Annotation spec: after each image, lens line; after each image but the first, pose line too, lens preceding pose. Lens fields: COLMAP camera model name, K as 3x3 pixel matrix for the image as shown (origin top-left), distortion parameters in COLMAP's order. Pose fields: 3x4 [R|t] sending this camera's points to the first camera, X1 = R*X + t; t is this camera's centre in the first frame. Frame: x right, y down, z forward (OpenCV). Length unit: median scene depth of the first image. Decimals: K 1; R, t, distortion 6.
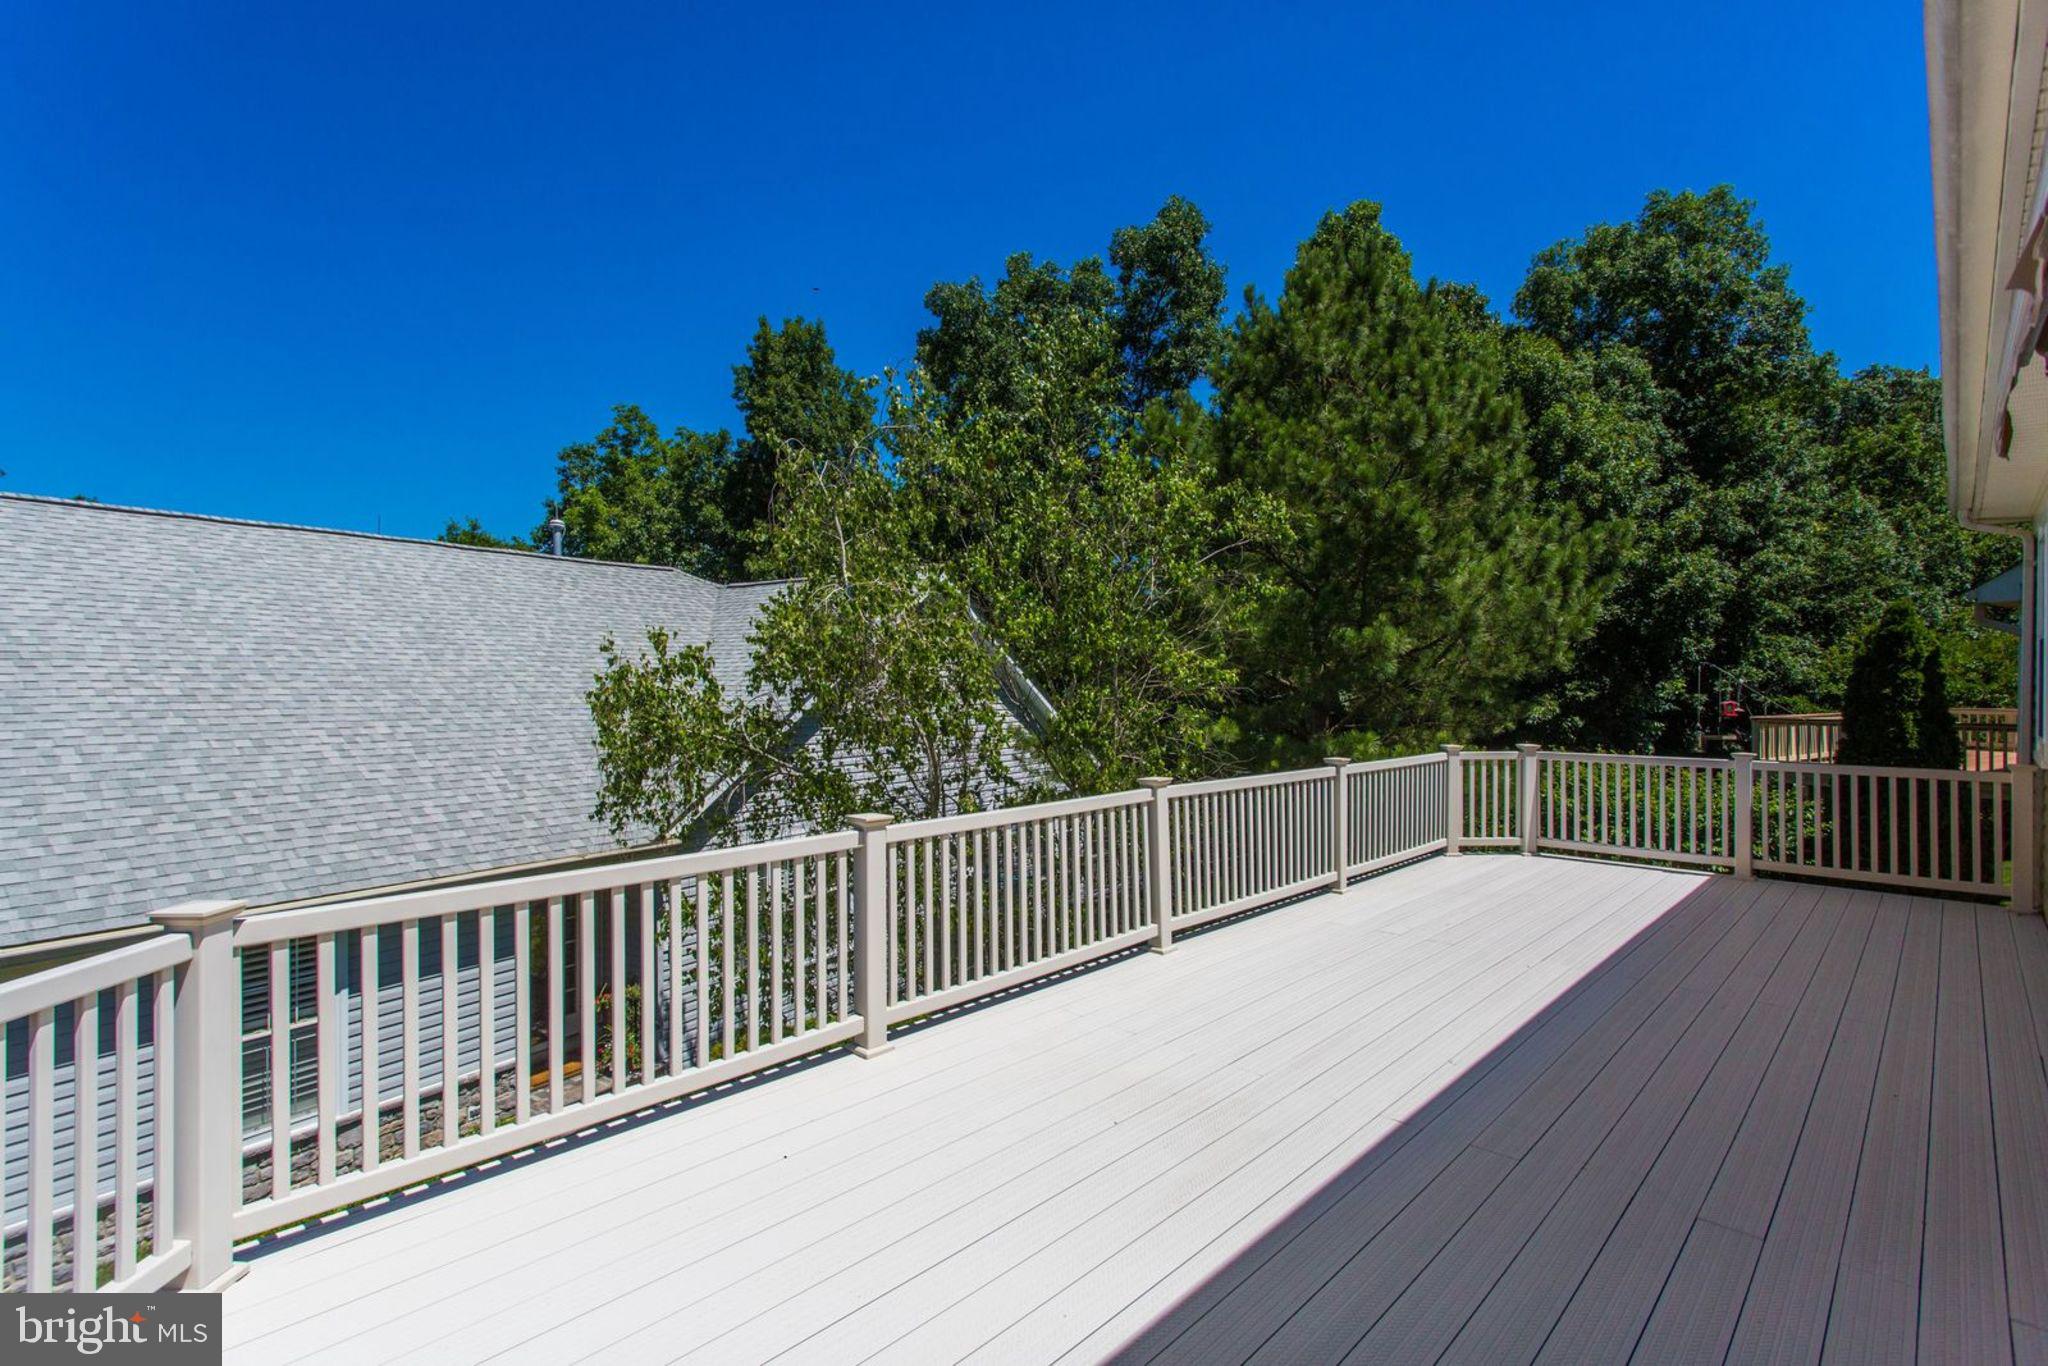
lens RADIAL K [[969.7, 0, 1006.6], [0, 969.7, 678.3], [0, 0, 1]] dist [0.003059, -0.000195]
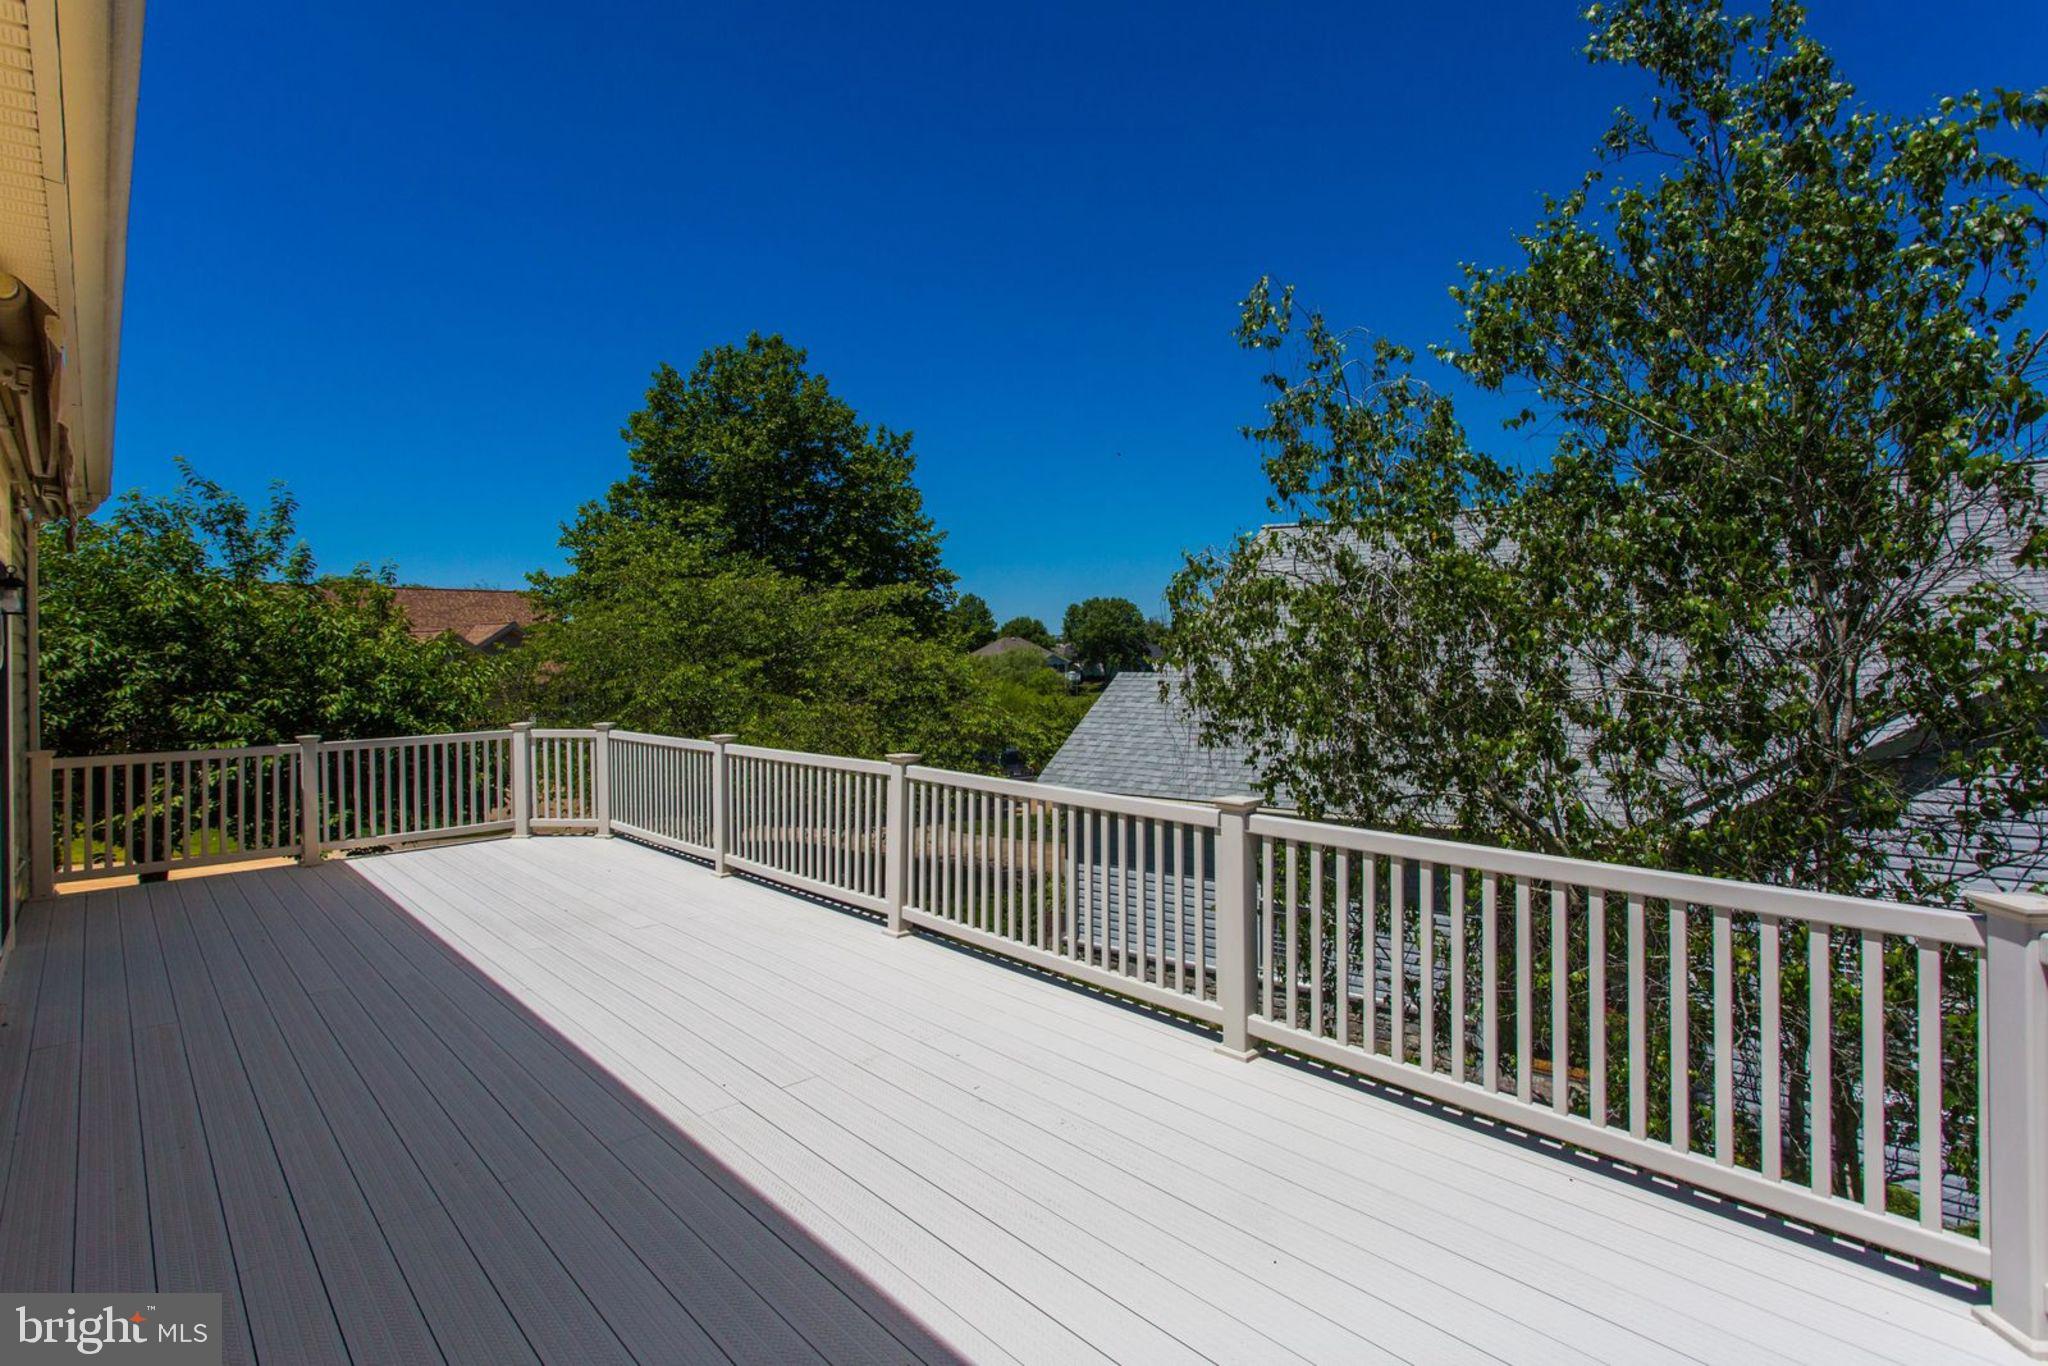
lens RADIAL K [[988.4, 0, 998.8], [0, 988.4, 652.5], [0, 0, 1]] dist [-0.002811, 0.010163]
pose [[-0.052674, 0.005354, -0.998597, 0.662021], [0.004446, 0.999977, 0.005127, -0.001669], [0.998602, -0.004170, -0.052696, 0.674560]]
